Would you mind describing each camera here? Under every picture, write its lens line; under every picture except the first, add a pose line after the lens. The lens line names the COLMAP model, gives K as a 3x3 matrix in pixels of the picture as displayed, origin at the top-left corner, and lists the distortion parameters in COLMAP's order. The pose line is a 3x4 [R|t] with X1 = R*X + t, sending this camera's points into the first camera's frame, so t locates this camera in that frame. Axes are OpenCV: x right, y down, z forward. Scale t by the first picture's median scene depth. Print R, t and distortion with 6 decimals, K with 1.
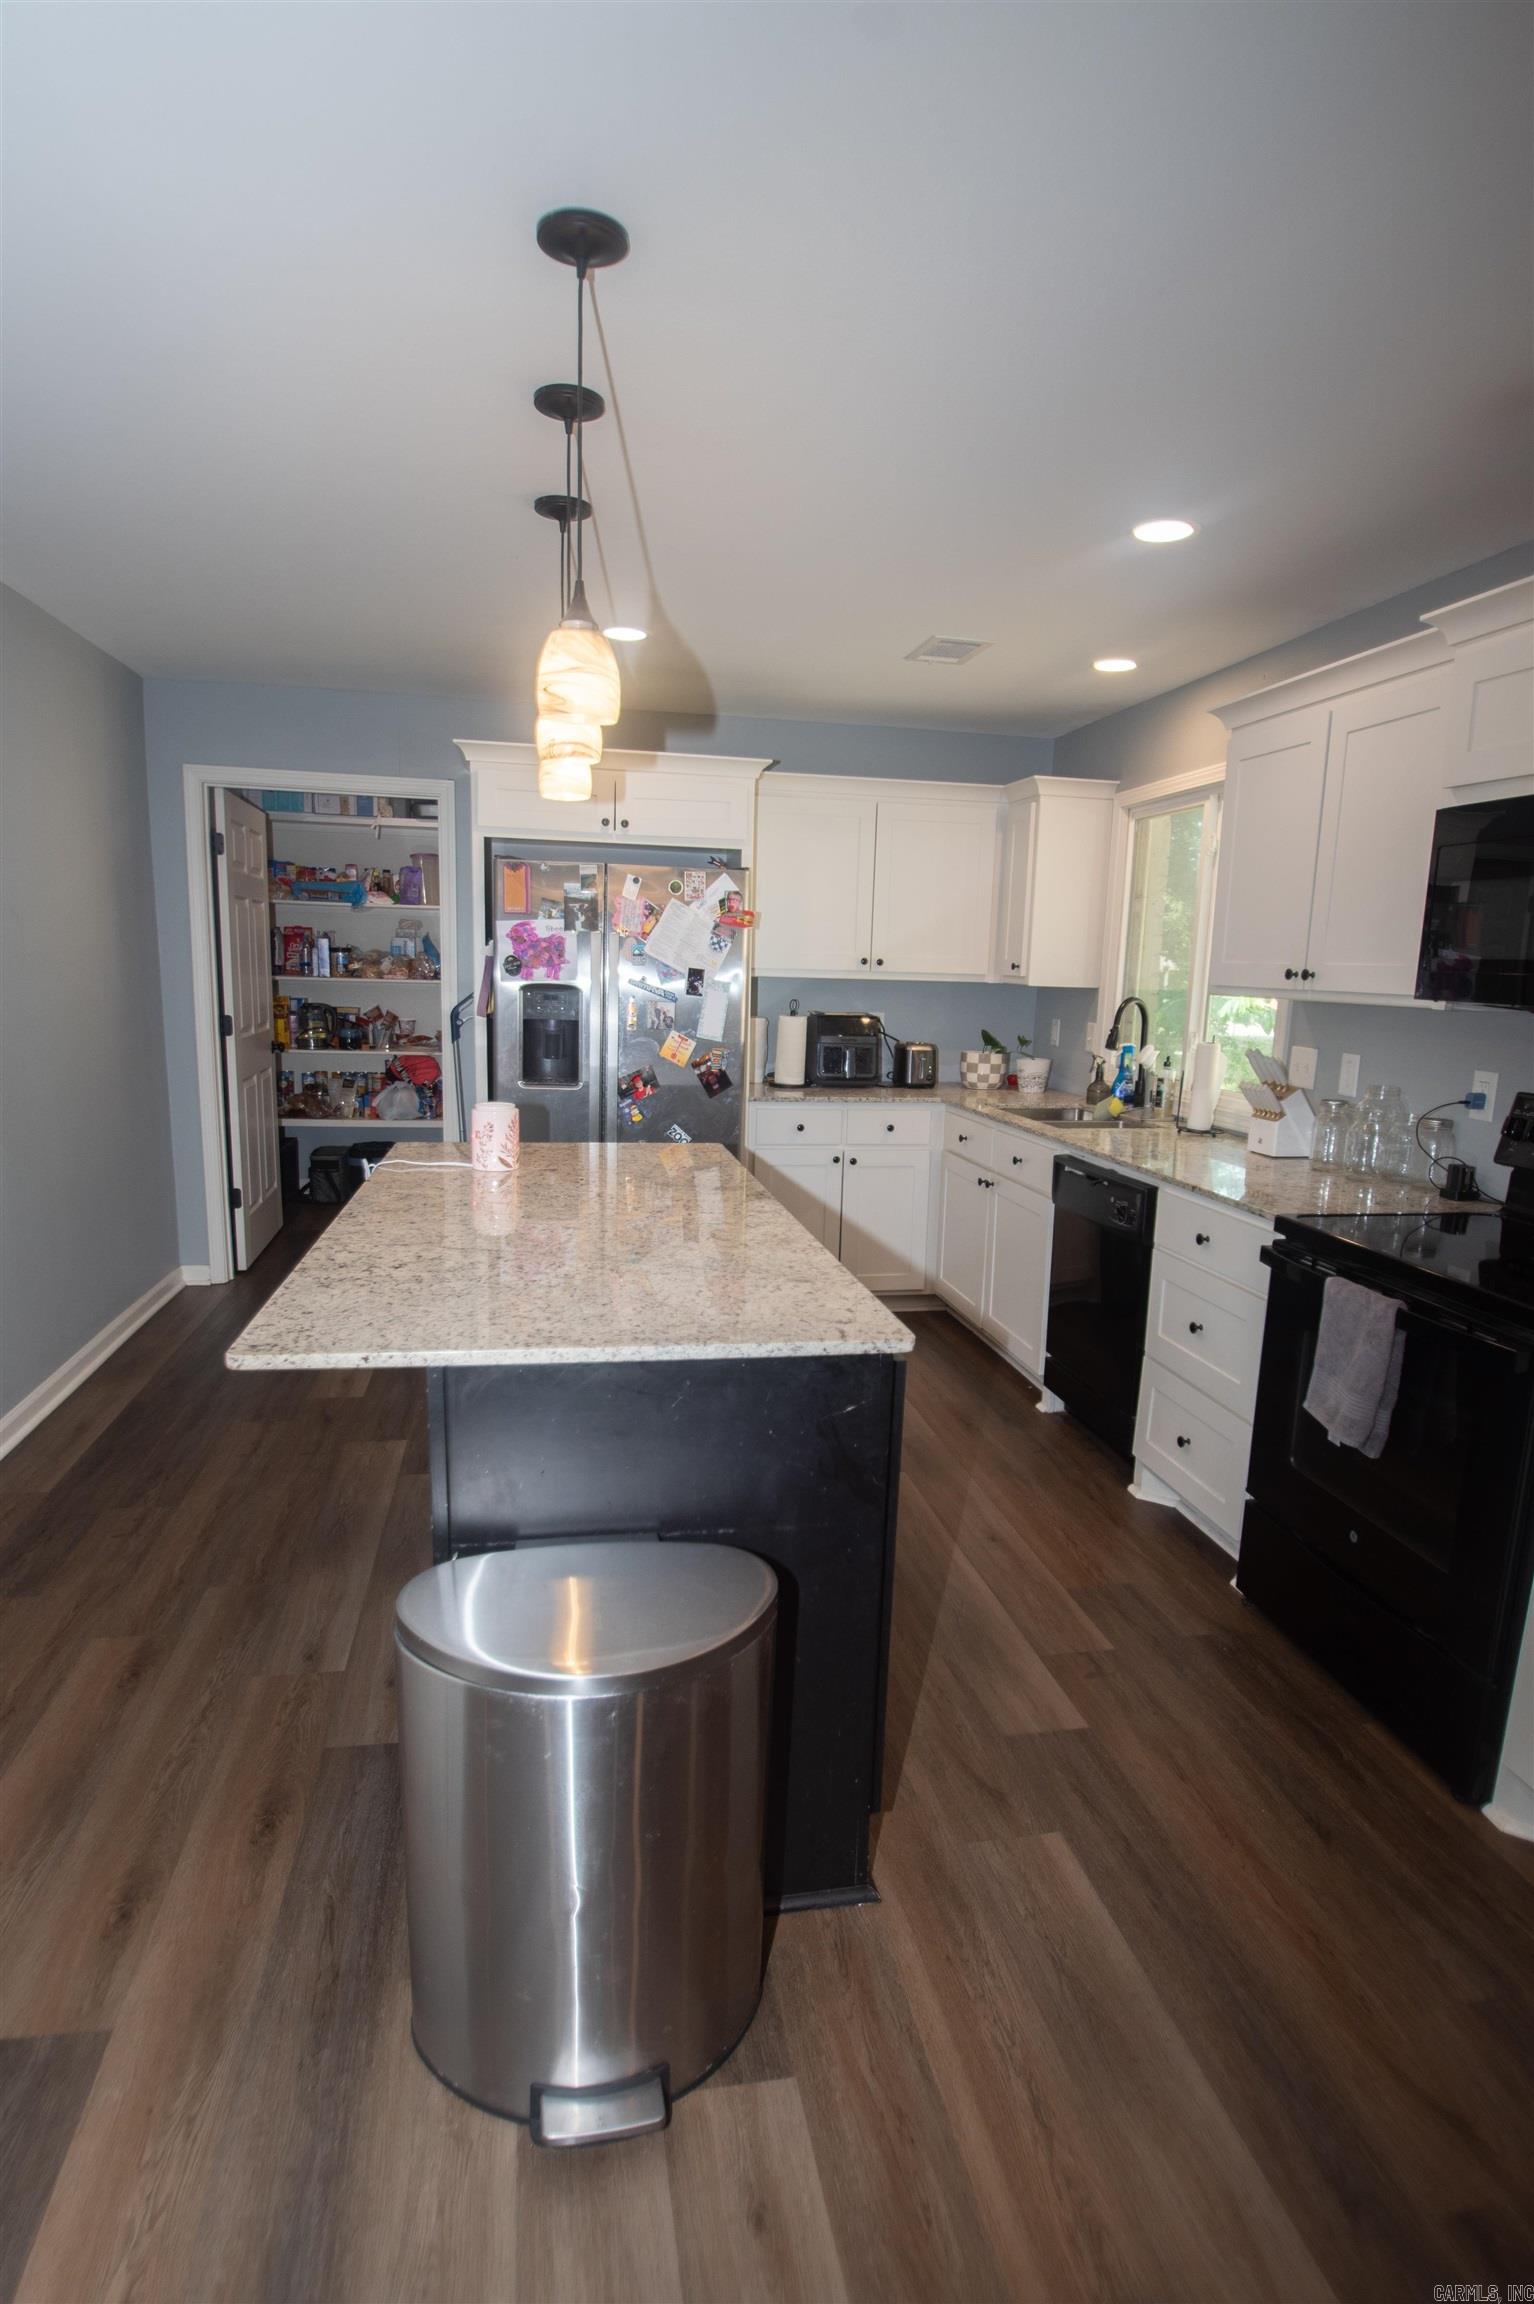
lens RADIAL K [[1202.2, 0, 758.6], [0, 1202.2, 1171.9], [0, 0, 1]] dist [-0.025911, 0.000083]
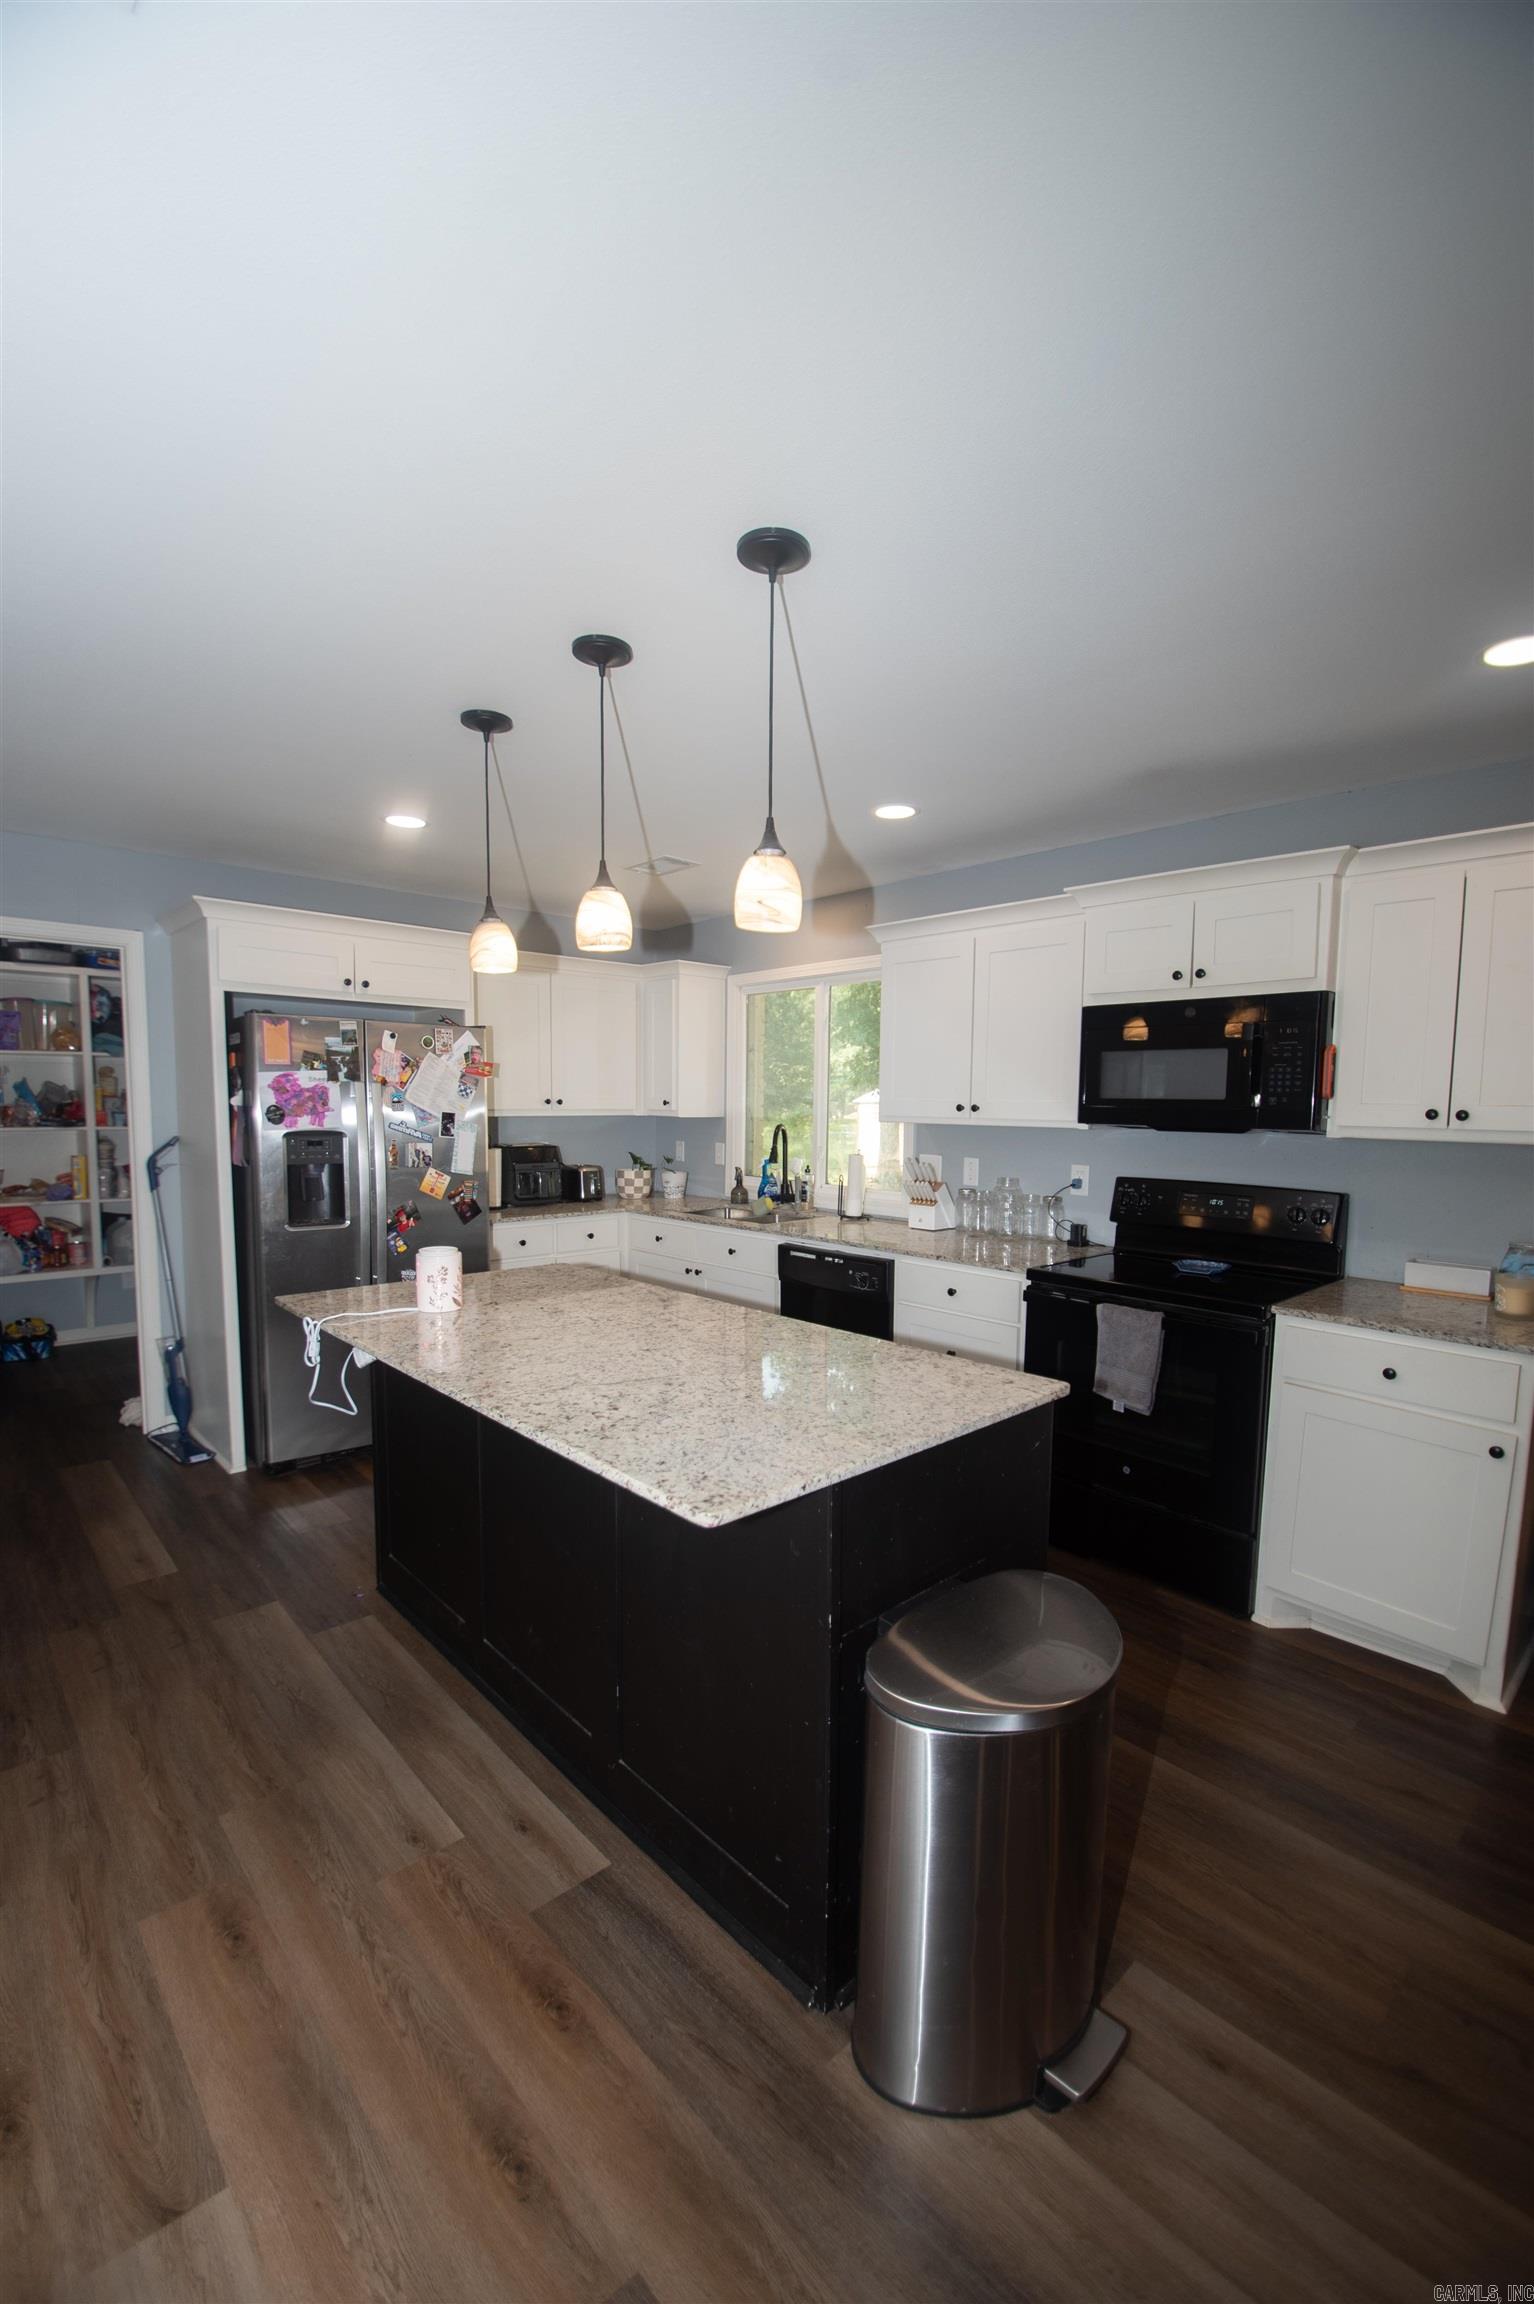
lens RADIAL K [[961.9, 0, 755.4], [0, 961.9, 1170.0], [0, 0, 1]] dist [-0.019583, -0.003974]
pose [[0.848525, -0.059460, 0.525804, -0.291789], [0.105927, 0.992640, -0.058691, -0.031571], [-0.518445, 0.105498, 0.848578, 0.084774]]
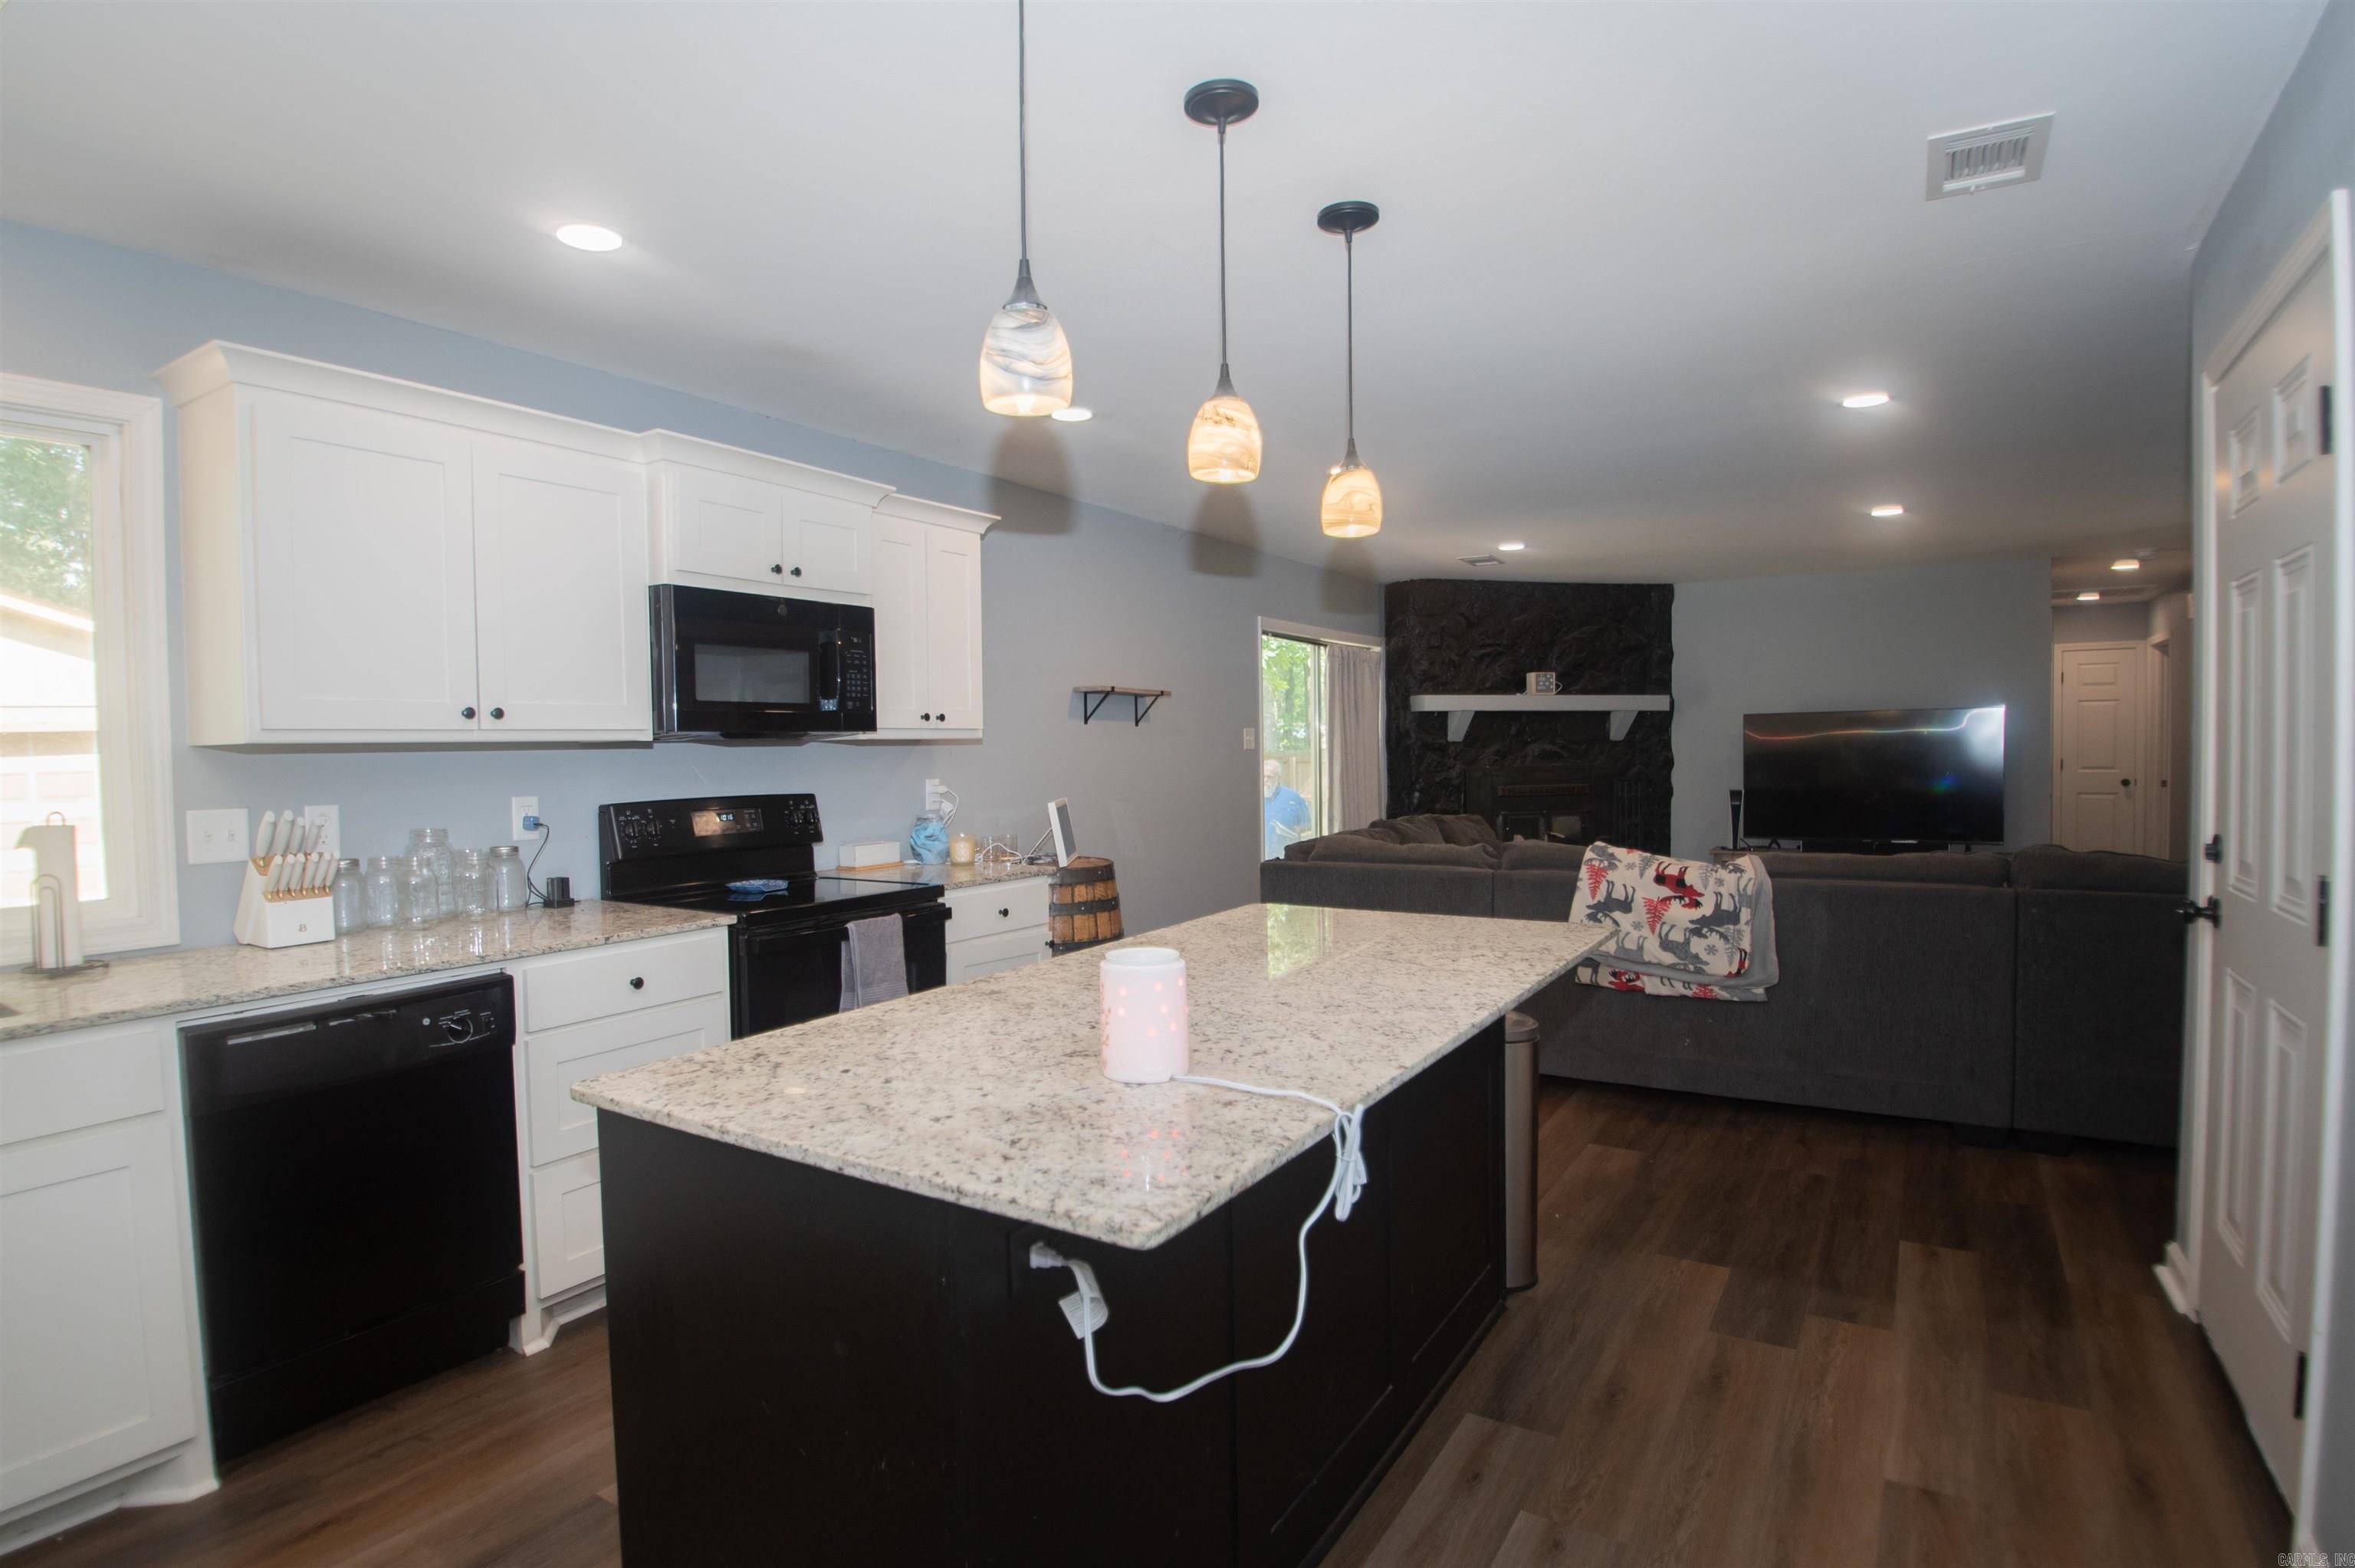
lens RADIAL K [[1228.6, 0, 1126.4], [0, 1228.6, 800.3], [0, 0, 1]] dist [-0.025911, 0.000083]
pose [[-0.721292, -0.051634, 0.690704, -0.403355], [0.112341, 0.975292, 0.190224, -0.158805], [-0.683460, 0.214801, -0.697670, 0.948559]]
